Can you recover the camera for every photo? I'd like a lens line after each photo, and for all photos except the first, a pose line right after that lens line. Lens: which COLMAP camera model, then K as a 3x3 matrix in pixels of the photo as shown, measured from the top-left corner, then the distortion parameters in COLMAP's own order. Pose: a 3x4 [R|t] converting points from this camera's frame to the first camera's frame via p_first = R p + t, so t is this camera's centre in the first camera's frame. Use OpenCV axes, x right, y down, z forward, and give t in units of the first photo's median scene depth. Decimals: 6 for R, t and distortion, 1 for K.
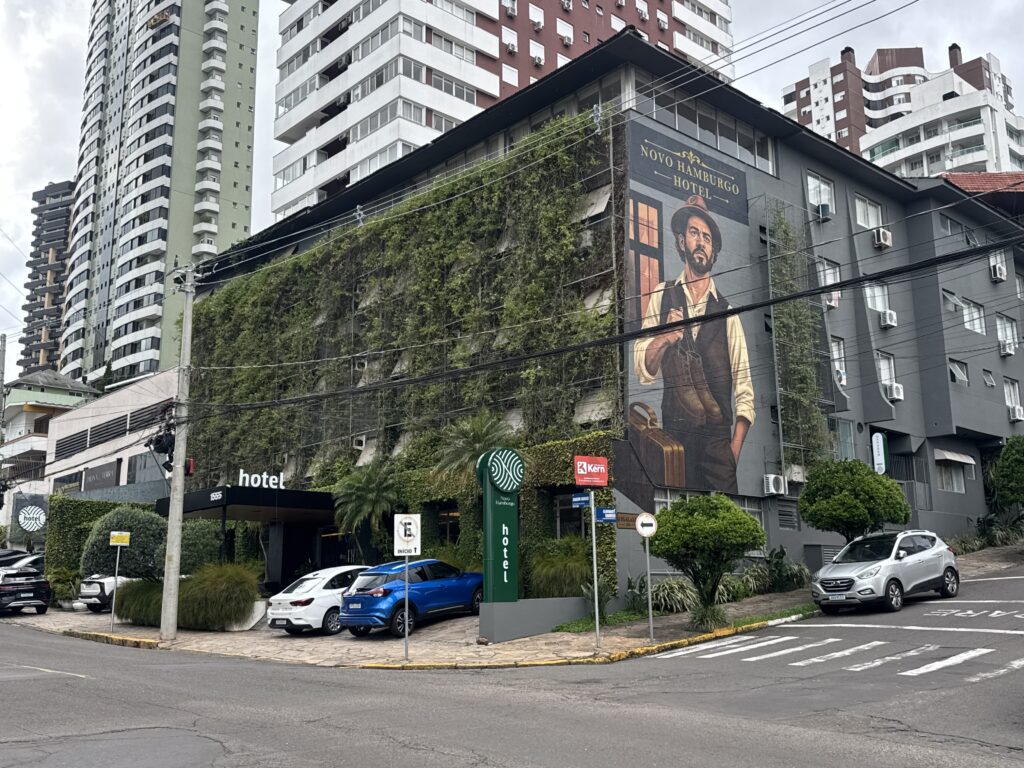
lens RADIAL K [[1015.0, 0, 512.0], [0, 1015.0, 384.0], [0, 0, 1]] dist [0.248803, -0.616533]
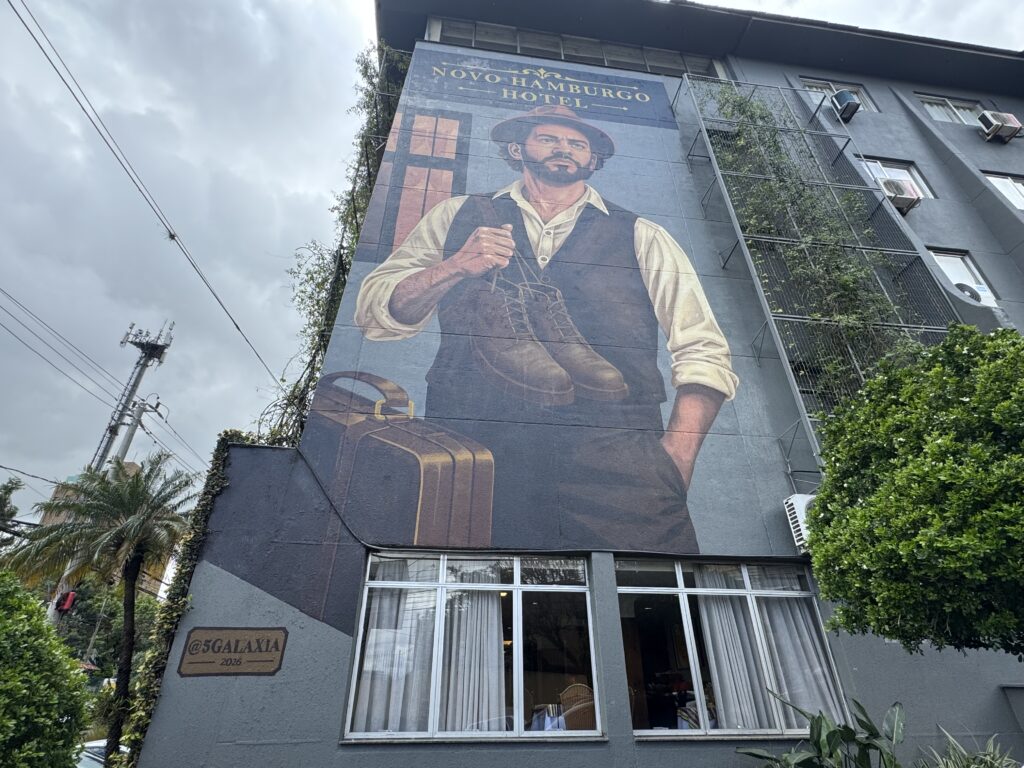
lens RADIAL K [[521.0, 0, 512.0], [0, 521.0, 384.0], [0, 0, 1]] dist [0.000963, 0.000014]
pose [[0.823799, -0.297786, -0.482367, 0.267319], [0.120139, 0.923297, -0.364815, 0.107149], [0.554005, 0.242583, 0.796387, 0.755479]]
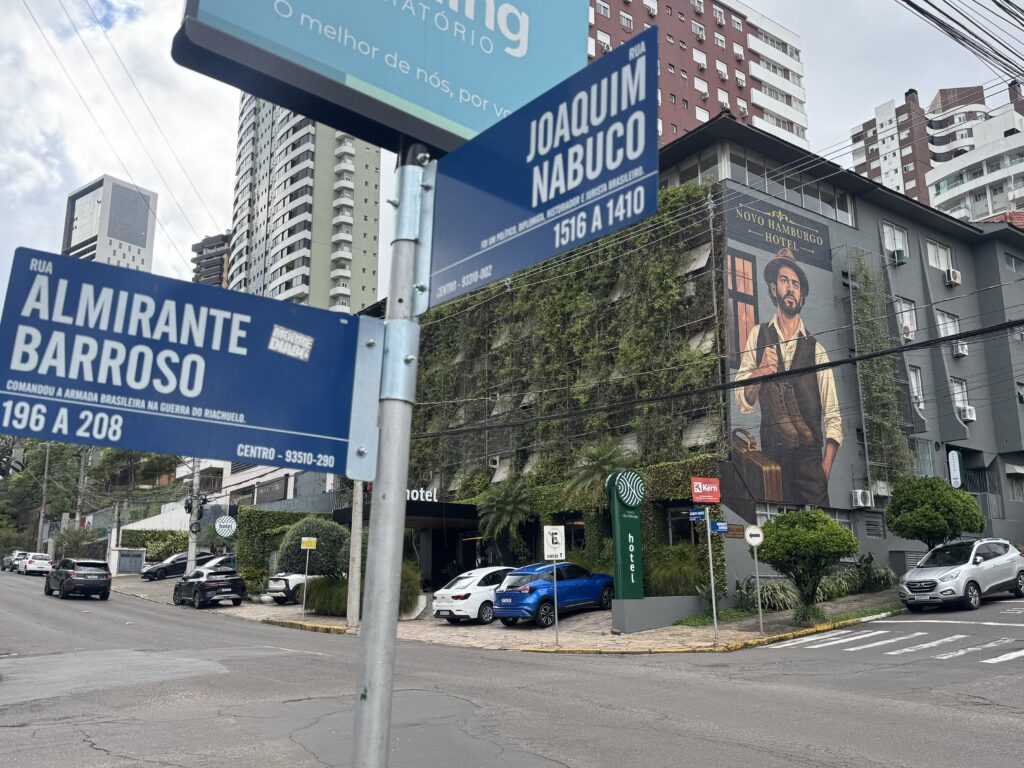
lens RADIAL K [[910.5, 0, 512.0], [0, 910.5, 384.0], [0, 0, 1]] dist [0.199520, -0.377129]
pose [[0.995147, -0.016503, -0.097001, -0.028716], [0.014662, 0.999699, -0.019660, -0.014479], [0.097296, 0.018143, 0.995090, -0.066187]]
